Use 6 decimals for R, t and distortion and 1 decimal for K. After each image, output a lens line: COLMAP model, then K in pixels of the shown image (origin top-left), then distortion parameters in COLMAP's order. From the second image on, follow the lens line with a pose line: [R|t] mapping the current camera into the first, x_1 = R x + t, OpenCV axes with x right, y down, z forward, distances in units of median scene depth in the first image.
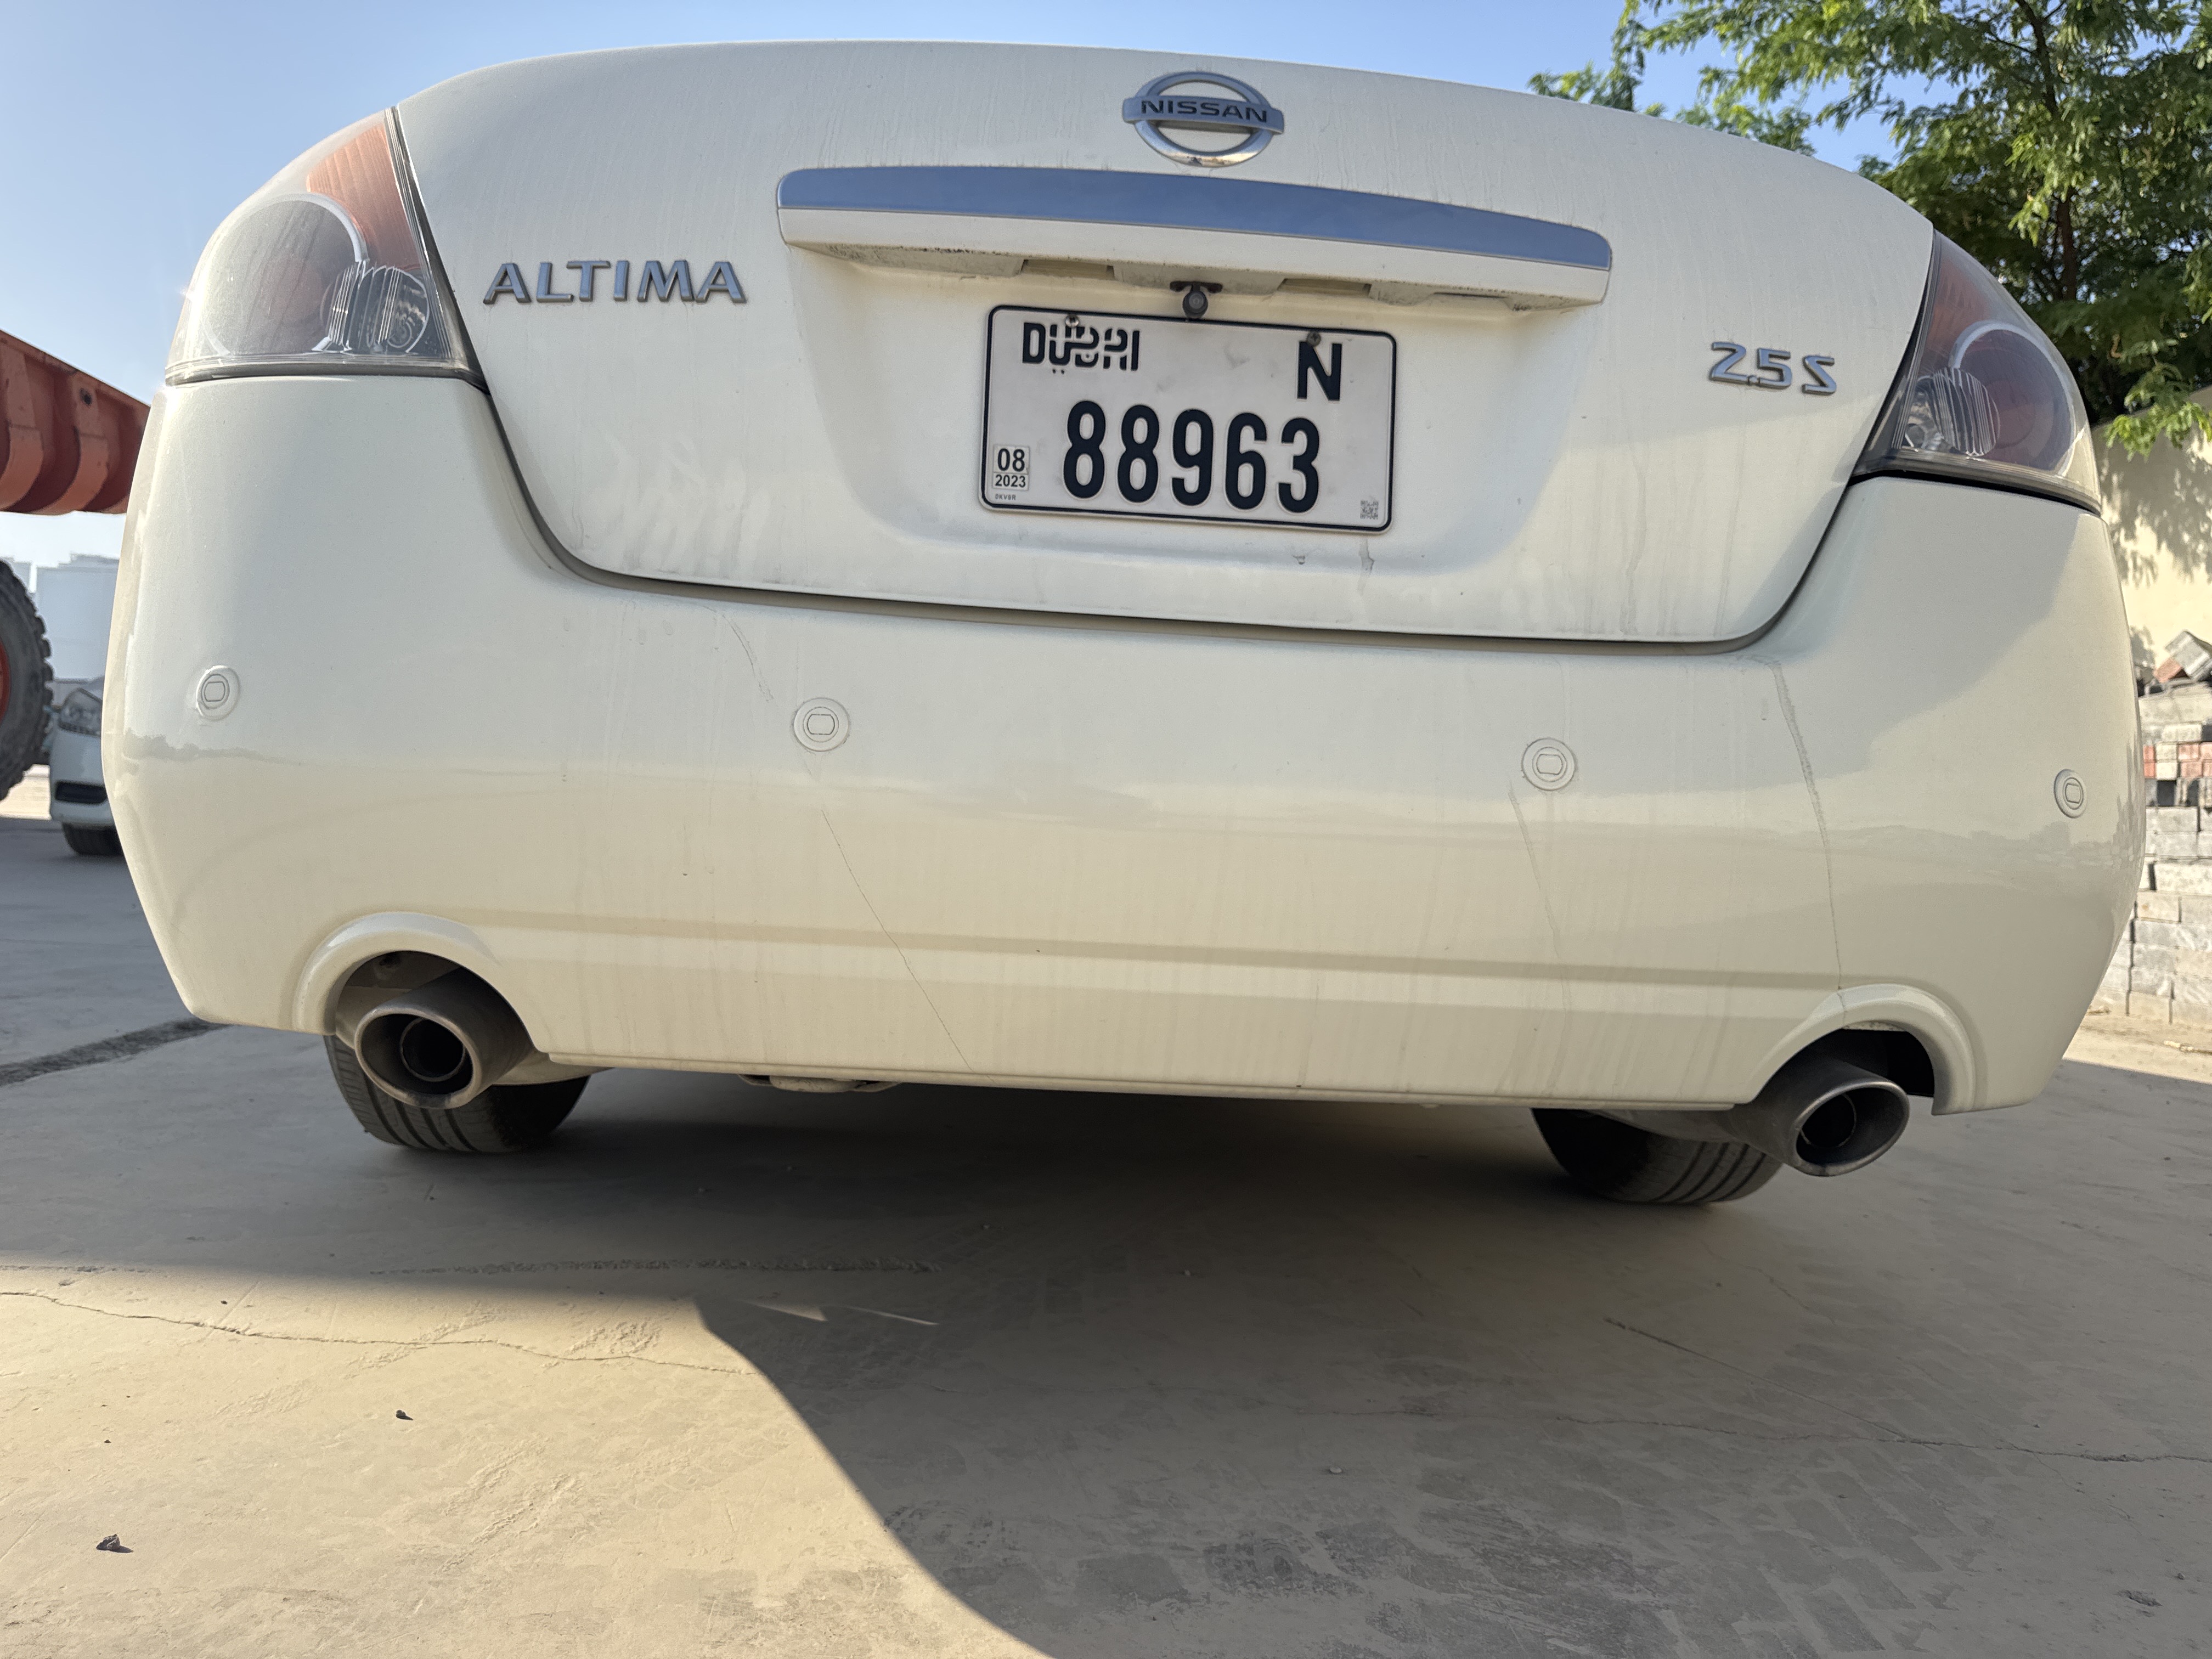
lens RADIAL K [[1615.2, 0, 1138.8], [0, 1615.2, 870.0], [0, 0, 1]] dist [0.020155, -0.030111]
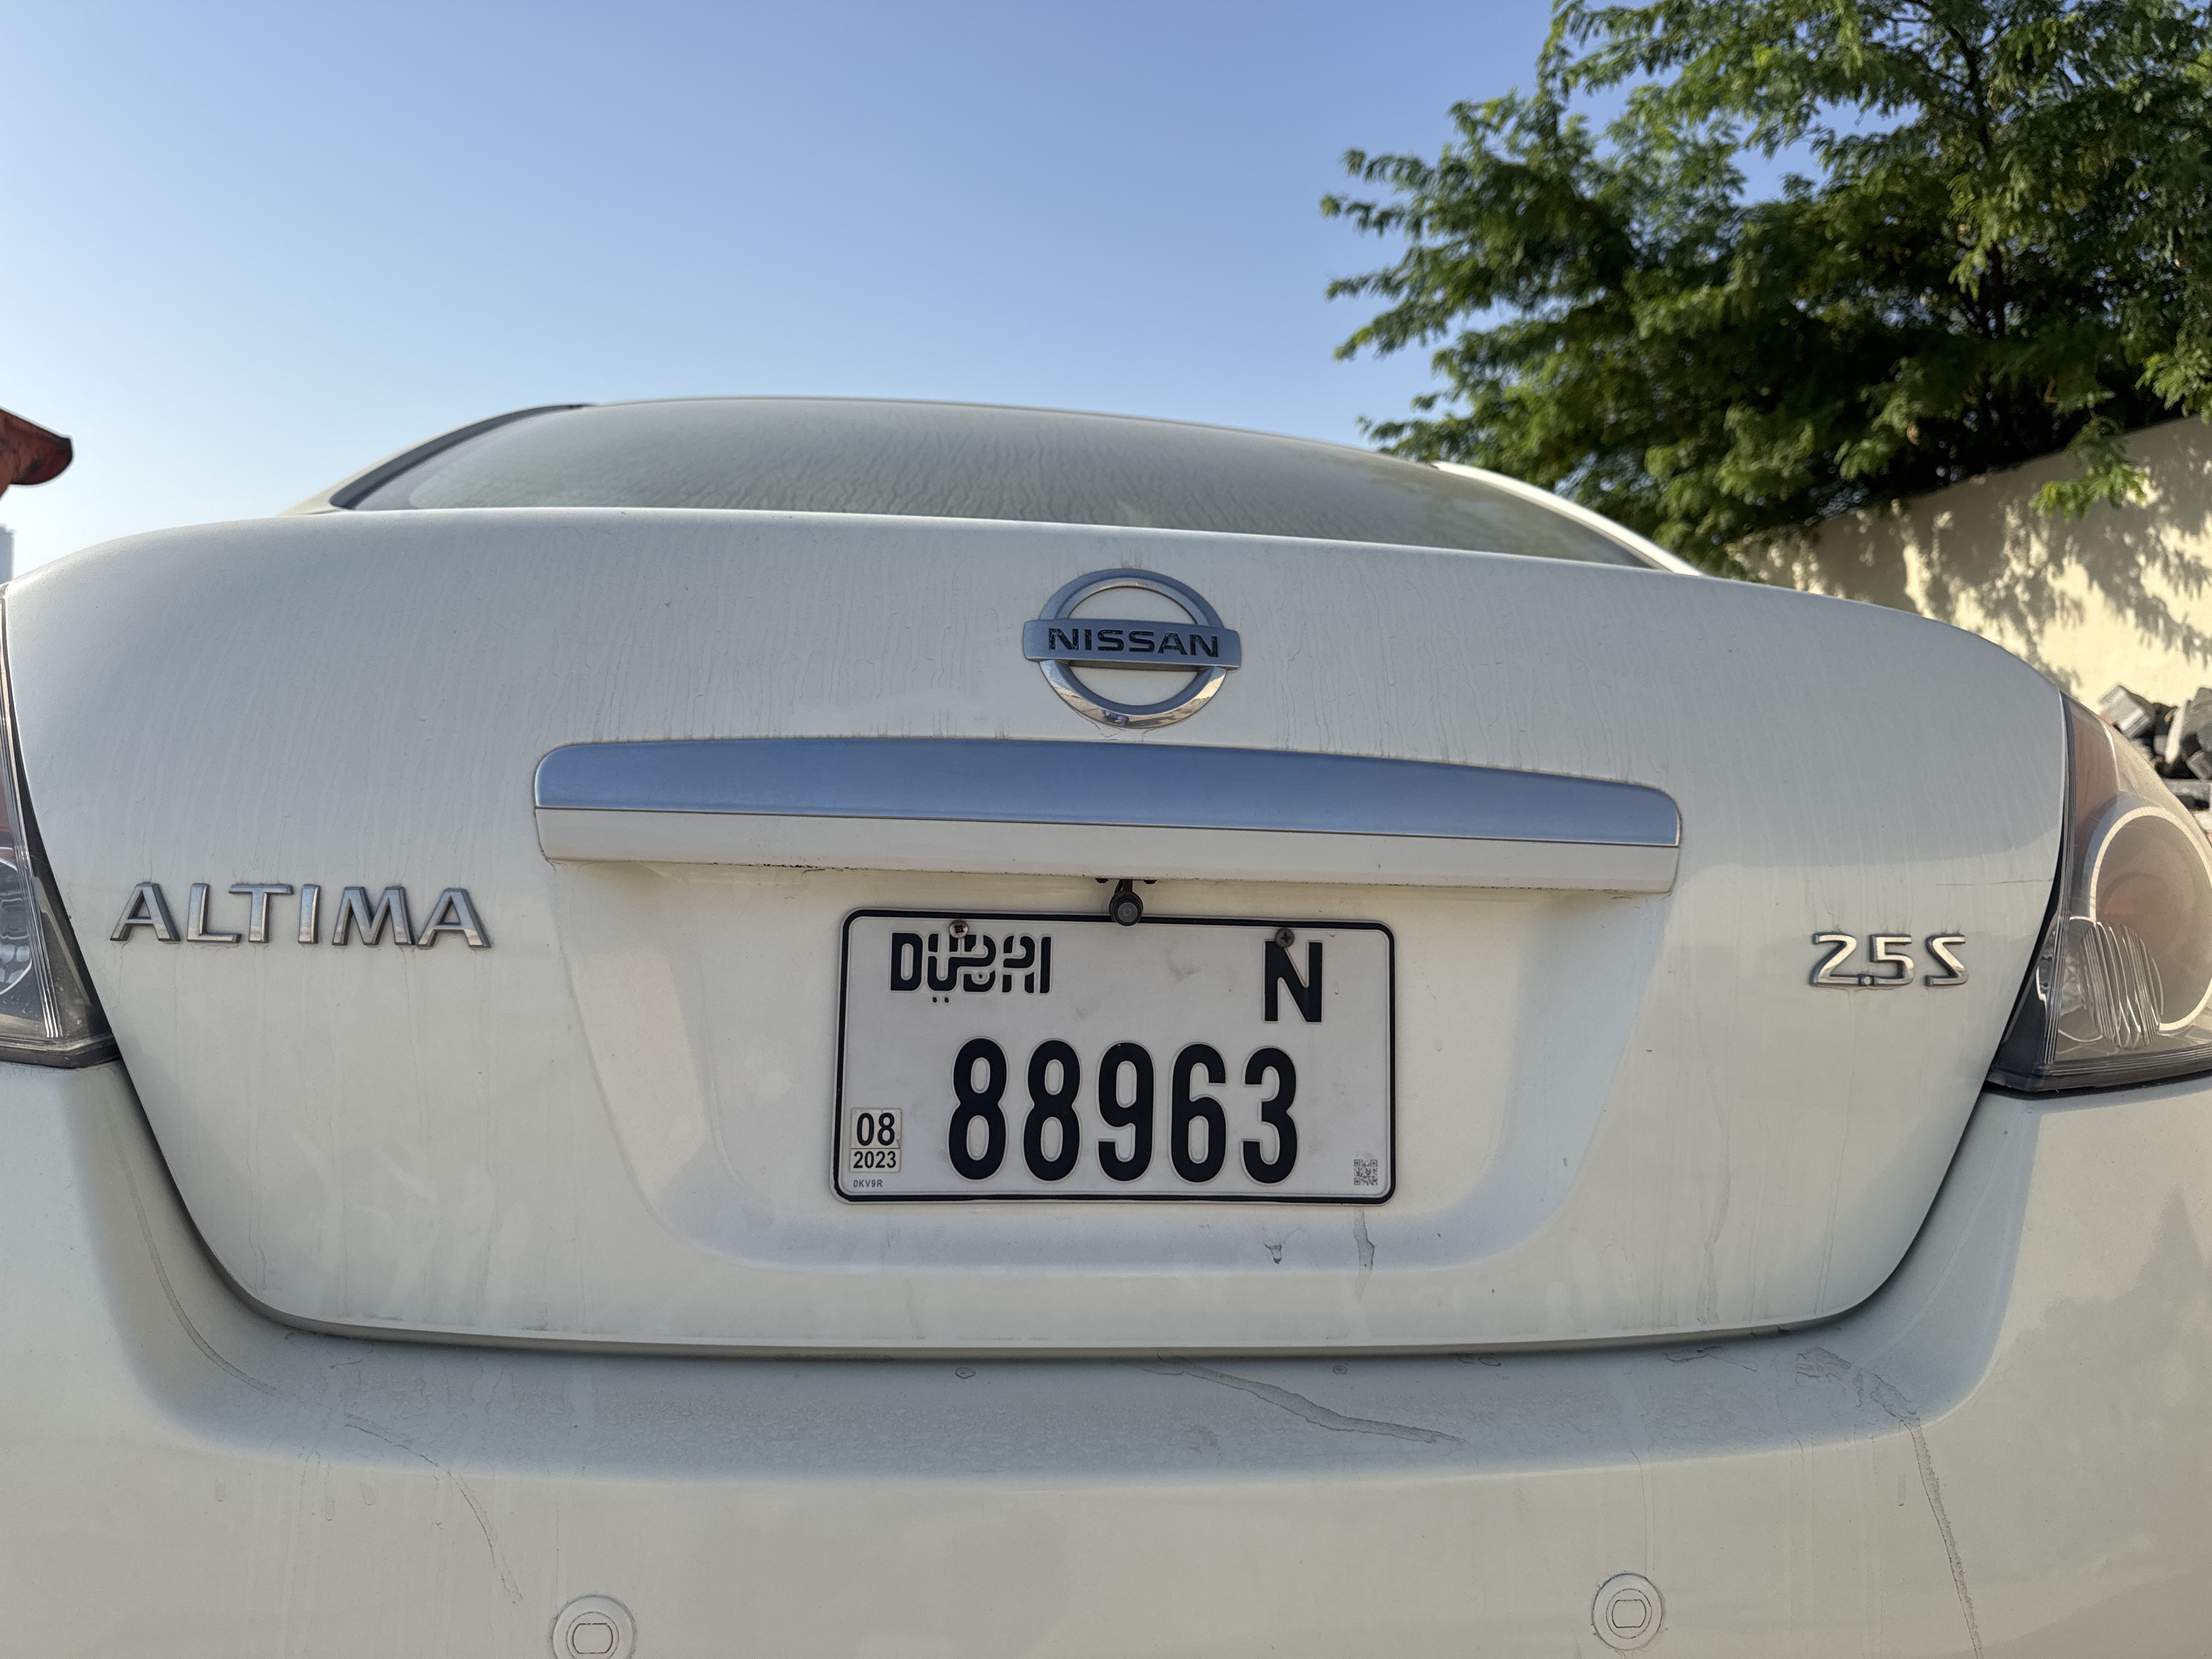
lens RADIAL K [[1615.2, 0, 1149.0], [0, 1615.2, 844.0], [0, 0, 1]] dist [0.020155, -0.030111]
pose [[0.998081, -0.016087, 0.059799, 0.001894], [0.014864, 0.999672, 0.020846, -0.390660], [-0.060115, -0.019917, 0.997993, 0.268692]]
